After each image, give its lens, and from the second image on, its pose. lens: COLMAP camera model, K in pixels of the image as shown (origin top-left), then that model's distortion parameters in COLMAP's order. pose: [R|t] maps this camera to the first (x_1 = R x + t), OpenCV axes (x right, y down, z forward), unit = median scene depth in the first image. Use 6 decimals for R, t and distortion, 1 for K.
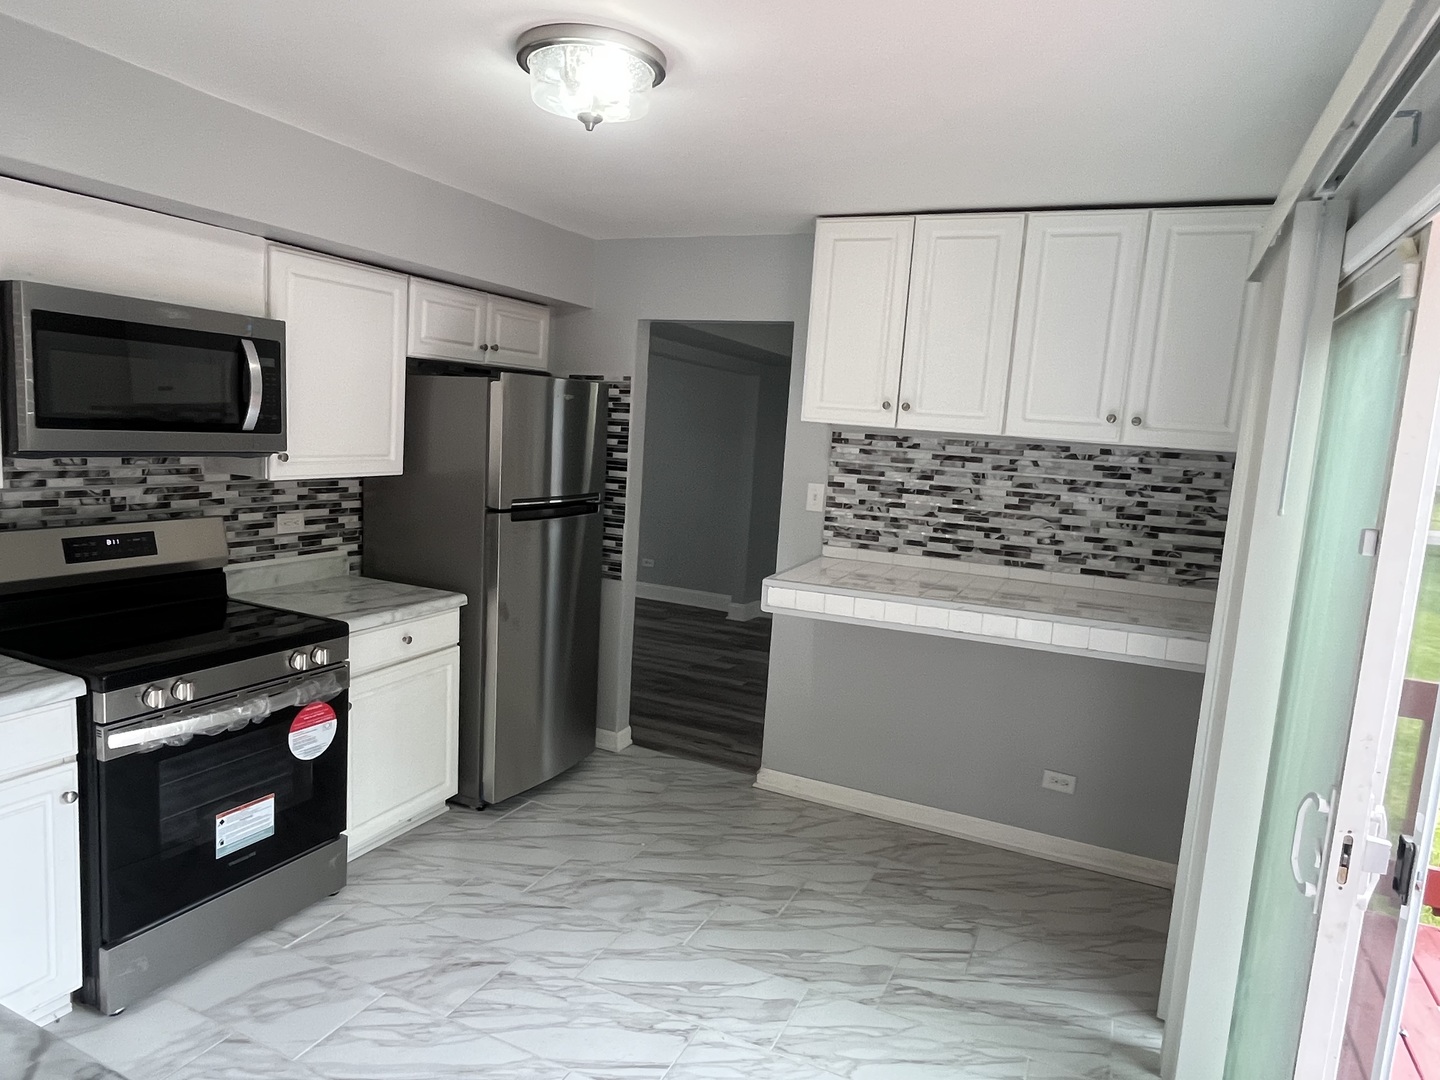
lens RADIAL K [[899.3, 0, 715.2], [0, 899.3, 539.0], [0, 0, 1]] dist [0.002332, -0.001955]
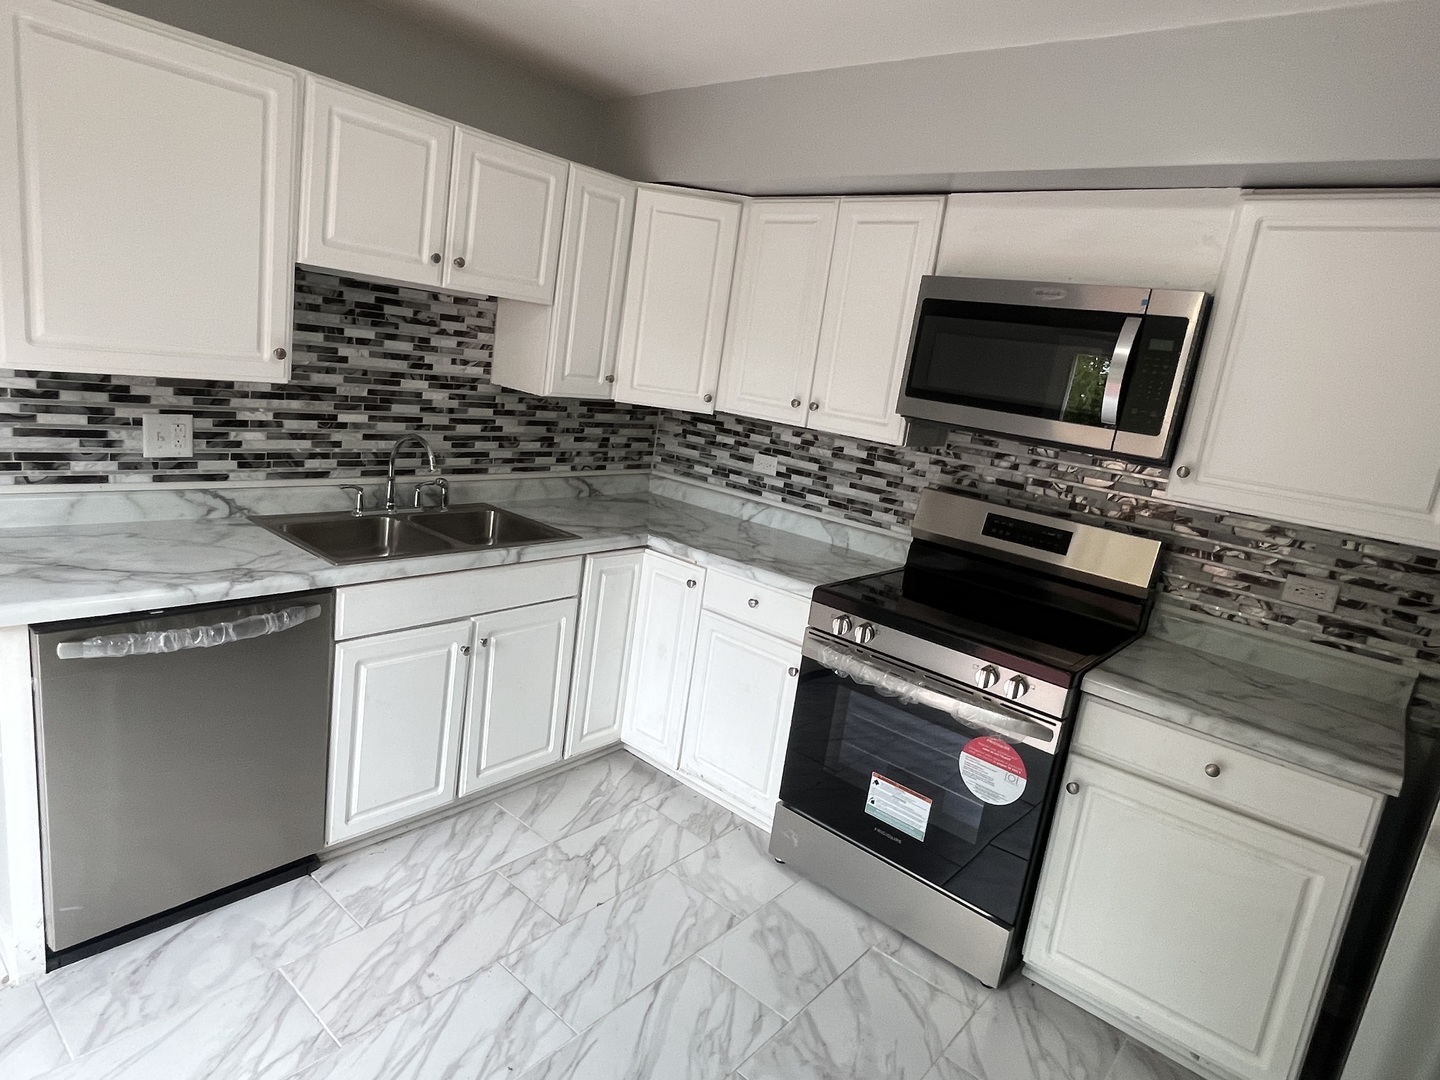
lens RADIAL K [[840.1, 0, 714.5], [0, 840.1, 538.5], [0, 0, 1]] dist [0.000746, -0.002124]
pose [[-0.255361, 0.110757, -0.960481, 0.316475], [-0.273039, 0.944720, 0.181532, -0.056983], [0.927492, 0.308604, -0.211004, 0.785959]]
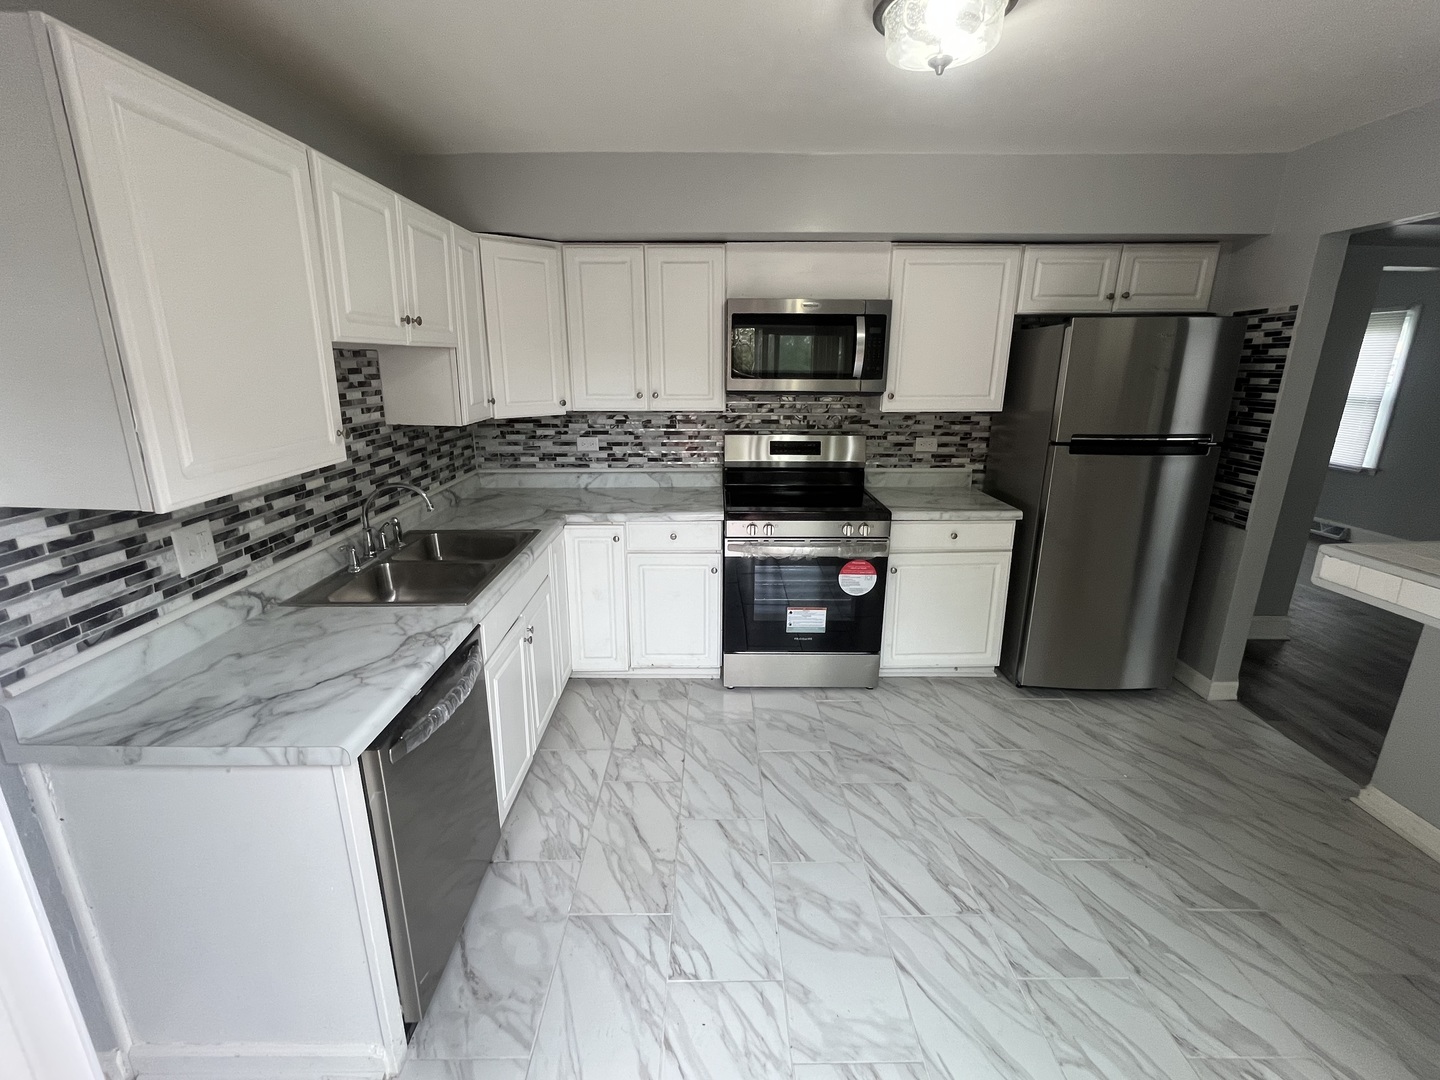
lens RADIAL K [[630.1, 0, 718.5], [0, 630.1, 538.8], [0, 0, 1]] dist [-0.000786, 0.000099]
pose [[0.427707, 0.186511, -0.884466, 0.350448], [-0.091559, 0.982388, 0.162884, -0.003570], [0.899269, 0.011314, 0.437250, 0.294278]]
